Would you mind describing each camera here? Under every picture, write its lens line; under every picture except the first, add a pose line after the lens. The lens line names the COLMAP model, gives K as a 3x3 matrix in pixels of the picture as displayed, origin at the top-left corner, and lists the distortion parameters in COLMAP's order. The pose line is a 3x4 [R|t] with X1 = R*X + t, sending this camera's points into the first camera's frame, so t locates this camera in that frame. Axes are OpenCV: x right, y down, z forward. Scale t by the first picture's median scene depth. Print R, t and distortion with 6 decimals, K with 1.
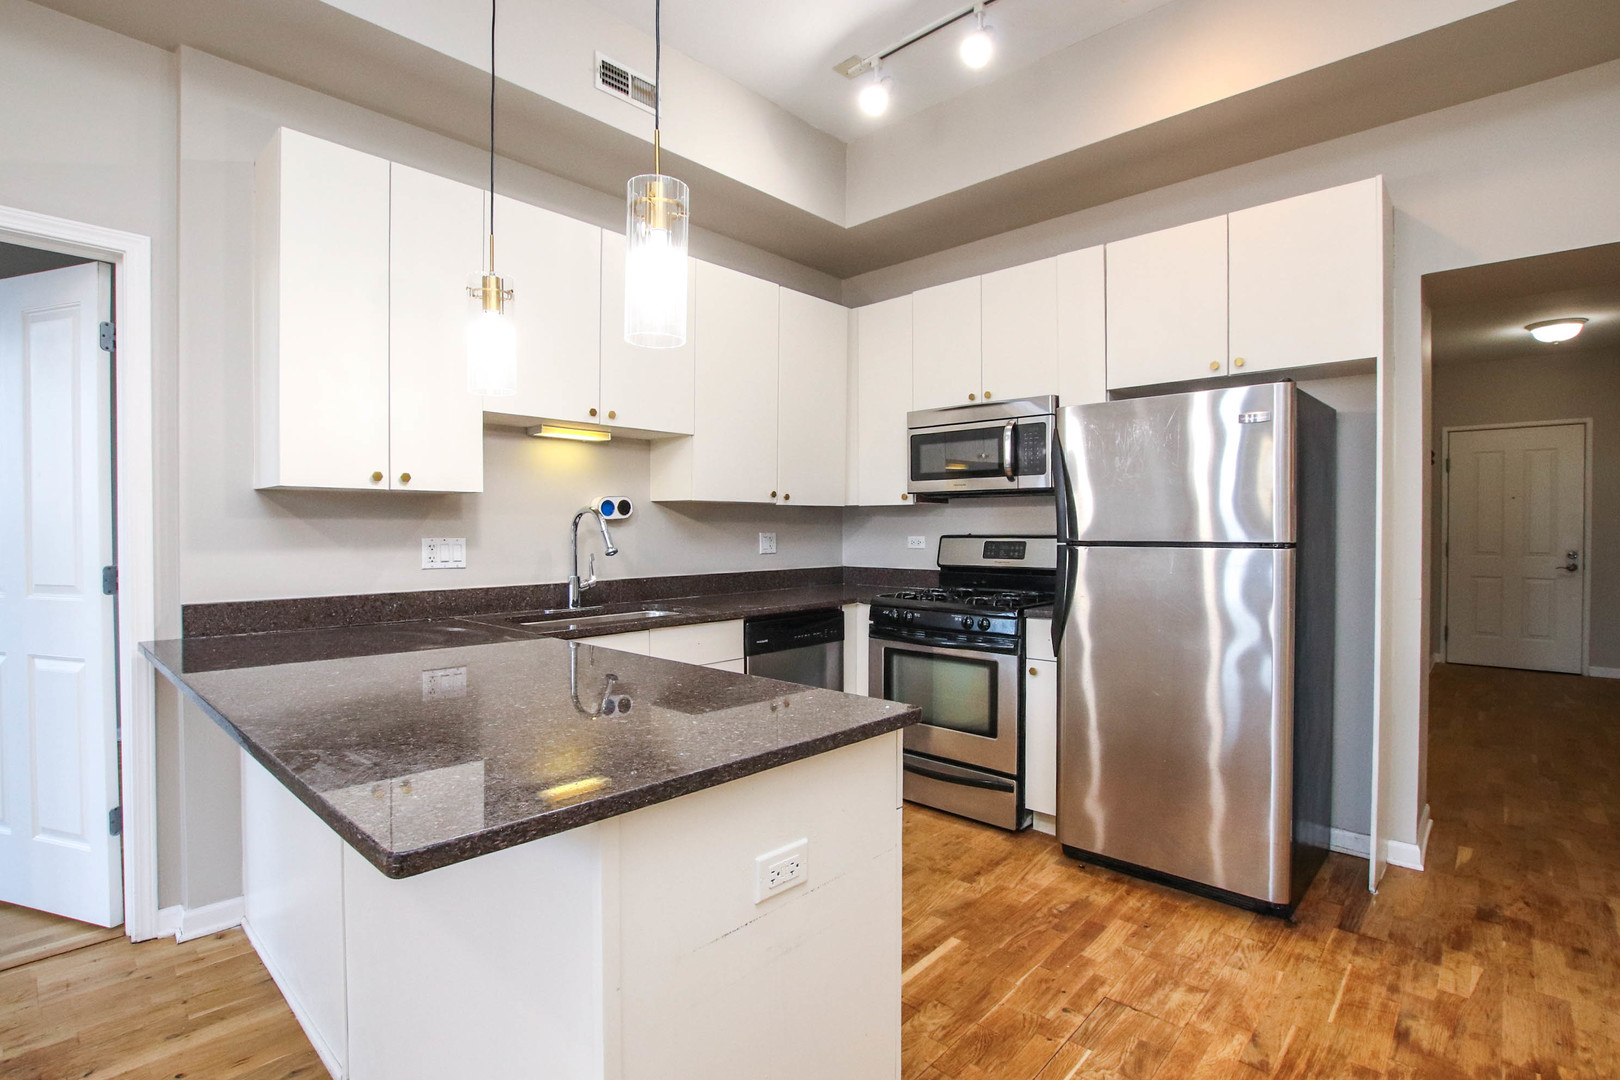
lens RADIAL K [[782.8, 0, 810.0], [0, 782.8, 540.0], [0, 0, 1]] dist [-0.030631, 0.000019]
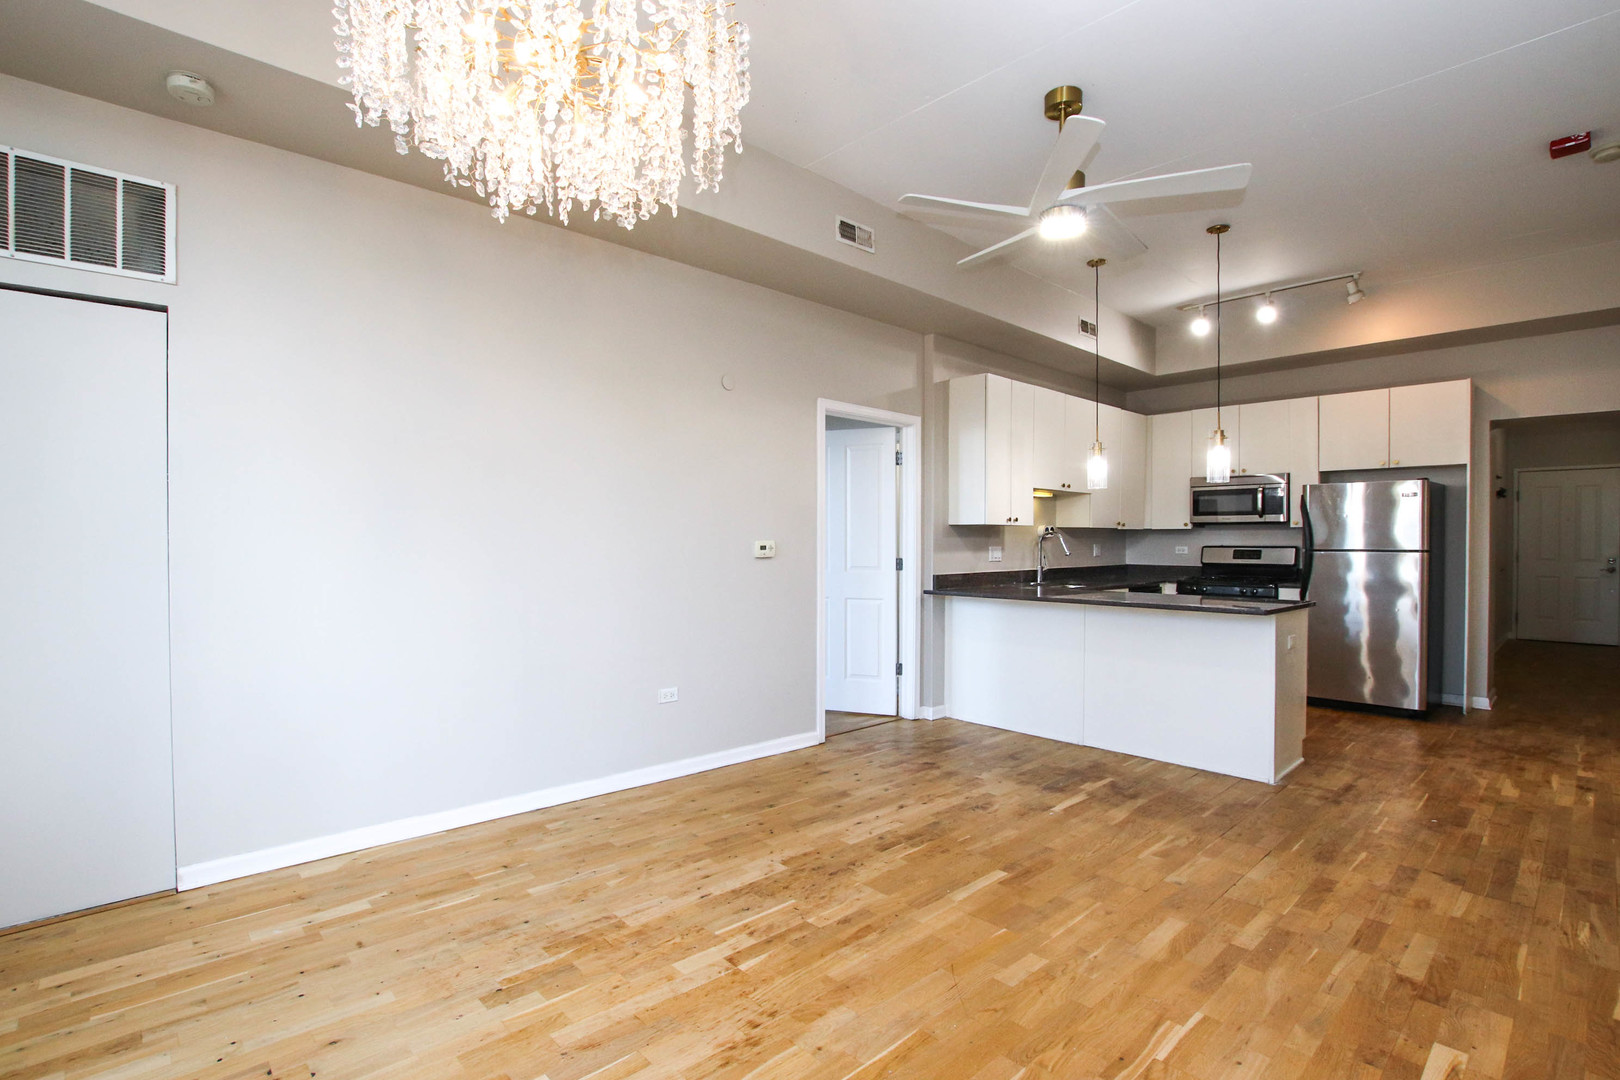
lens RADIAL K [[759.1, 0, 814.5], [0, 759.1, 550.2], [0, 0, 1]] dist [-0.022913, 0.000093]
pose [[0.996890, 0.003143, -0.078748, -0.729742], [-0.003127, 0.999995, 0.000327, 0.007065], [0.078749, -0.000079, 0.996894, -0.973860]]
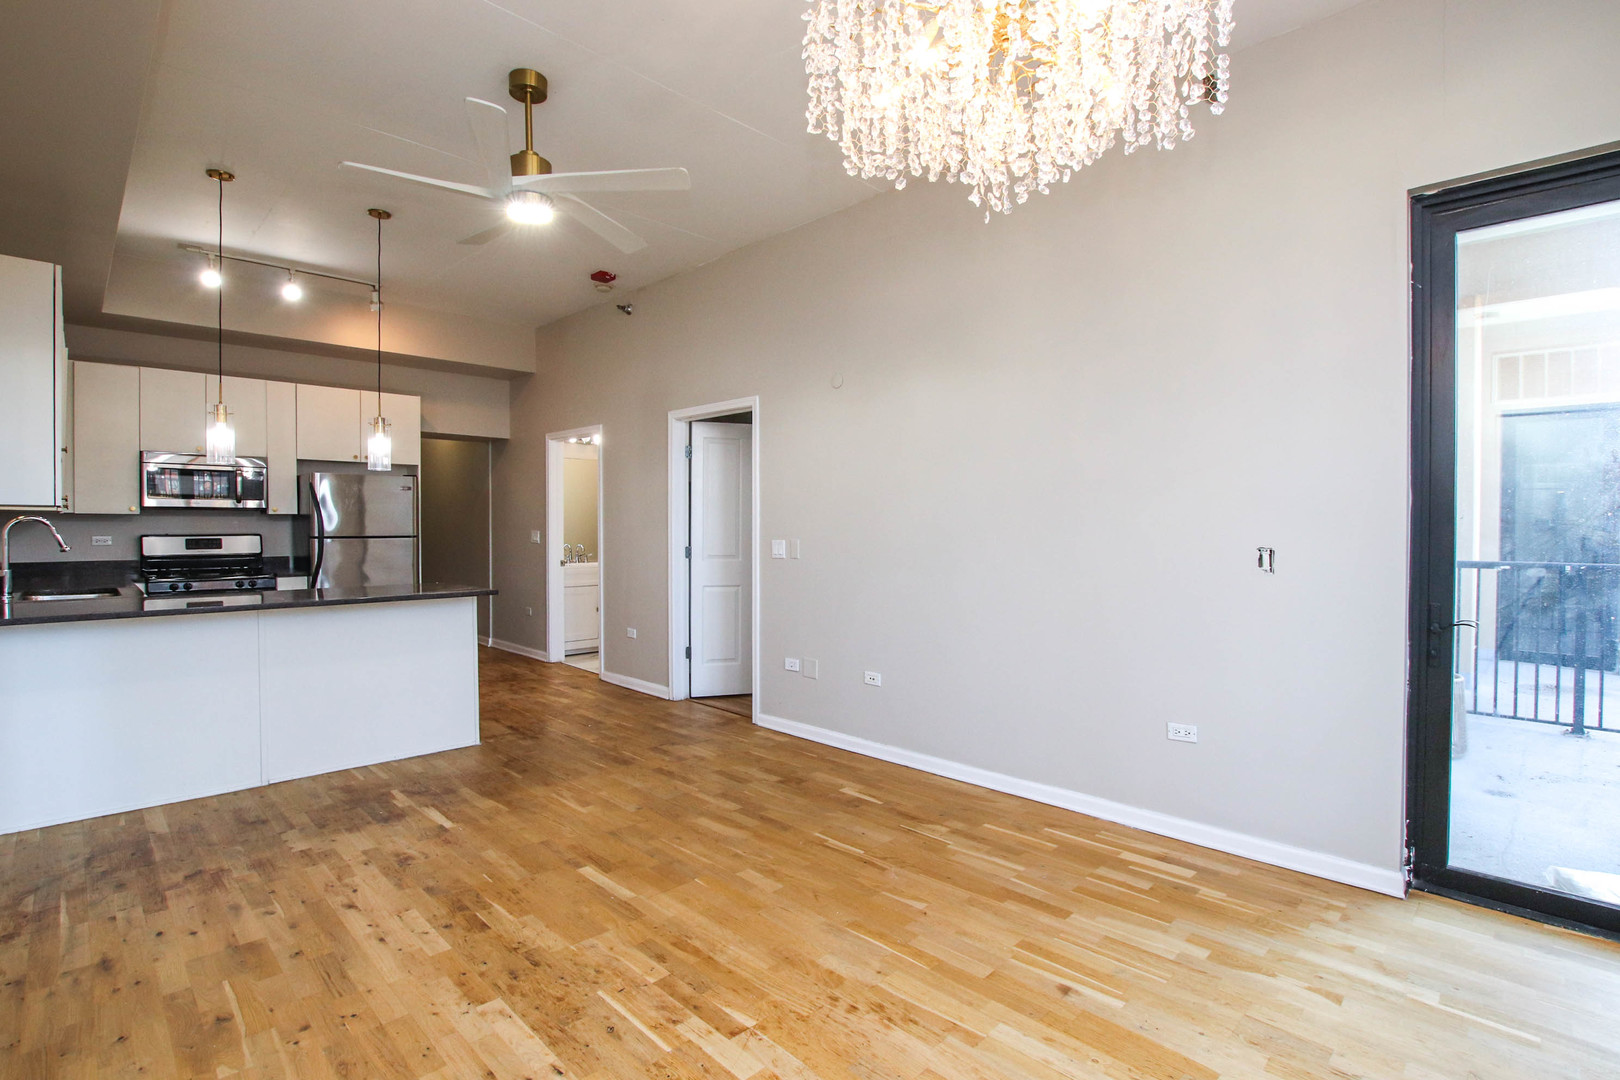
lens RADIAL K [[768.1, 0, 794.5], [0, 768.1, 540.8], [0, 0, 1]] dist [-0.024702, -0.000083]
pose [[0.068243, -0.019130, 0.997485, -1.448082], [0.012089, 0.999759, 0.018346, -0.008376], [-0.997595, 0.010806, 0.068458, -0.371915]]
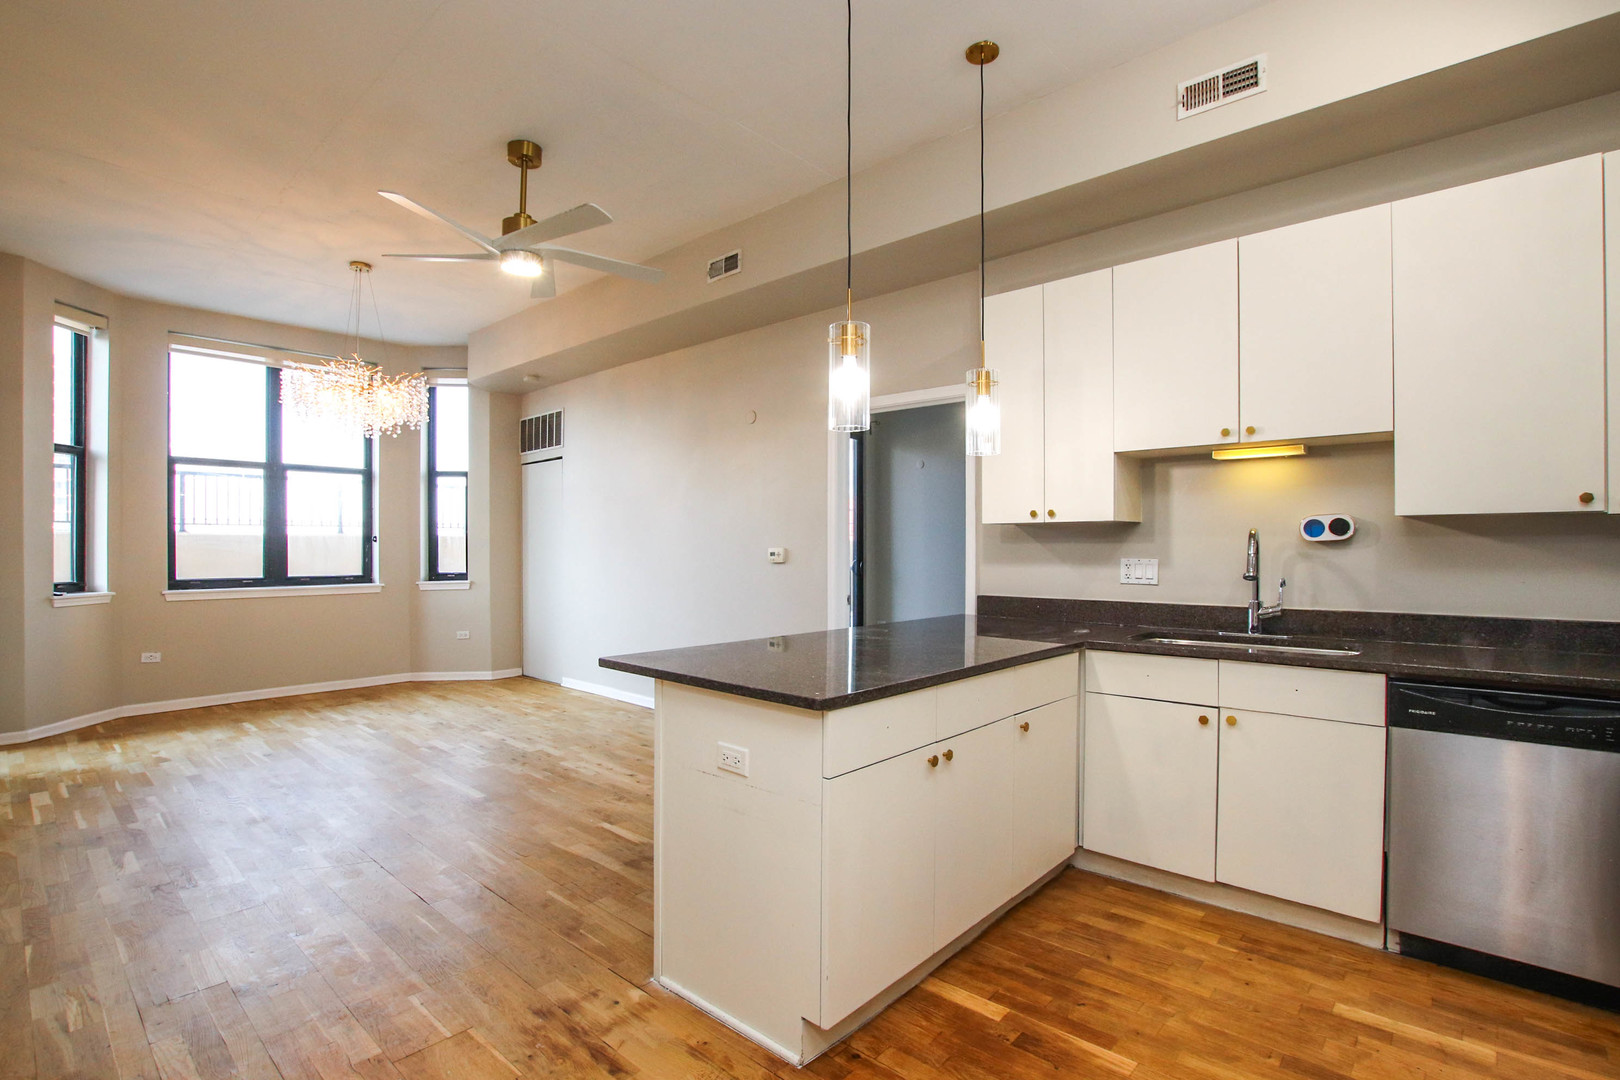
lens RADIAL K [[759.1, 0, 814.5], [0, 759.1, 550.2], [0, 0, 1]] dist [-0.022913, 0.000093]
pose [[0.010253, 0.004291, -0.999938, 0.622090], [-0.014490, 0.999886, 0.004142, -0.012058], [0.999842, 0.014446, 0.010314, 0.451574]]
